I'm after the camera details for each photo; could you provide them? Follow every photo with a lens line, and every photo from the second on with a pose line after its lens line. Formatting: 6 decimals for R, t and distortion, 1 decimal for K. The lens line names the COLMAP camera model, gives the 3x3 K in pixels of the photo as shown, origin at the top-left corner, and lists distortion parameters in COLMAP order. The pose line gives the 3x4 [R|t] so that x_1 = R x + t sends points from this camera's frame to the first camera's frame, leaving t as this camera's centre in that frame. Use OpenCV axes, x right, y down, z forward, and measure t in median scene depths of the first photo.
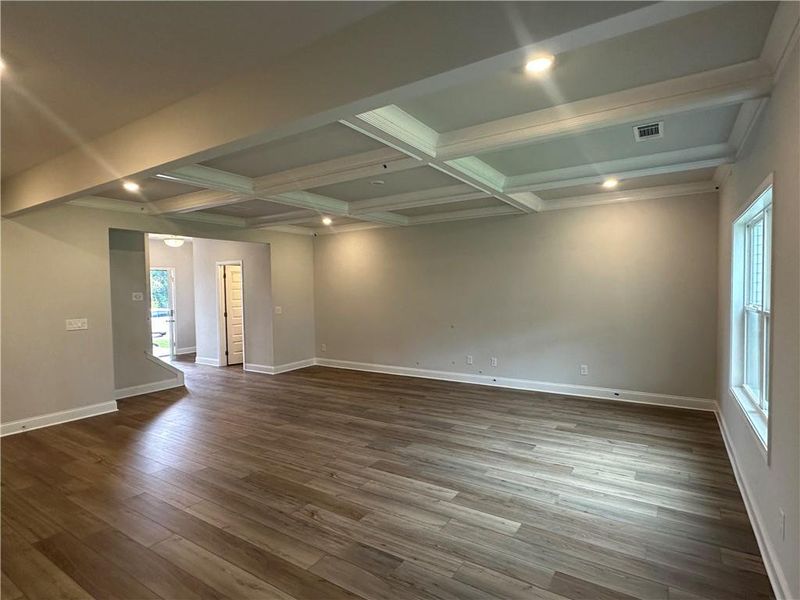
lens RADIAL K [[421.6, 0, 402.2], [0, 421.6, 298.6], [0, 0, 1]] dist [-0.009398, 0.001513]
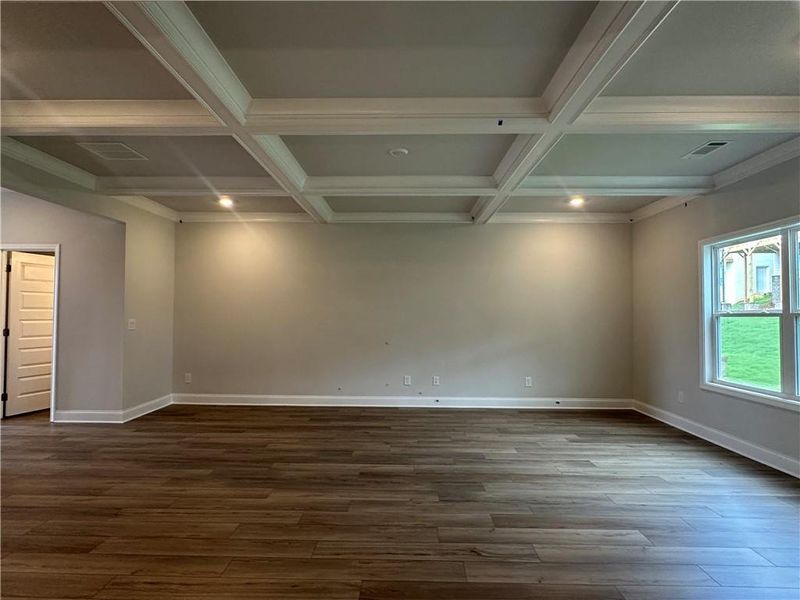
lens RADIAL K [[421.6, 0, 398.9], [0, 421.6, 304.8], [0, 0, 1]] dist [-0.009398, 0.001513]
pose [[0.853163, 0.032853, 0.520609, -0.429212], [-0.006770, 0.998628, -0.051924, 0.044000], [-0.521600, 0.040776, 0.852215, 0.330558]]
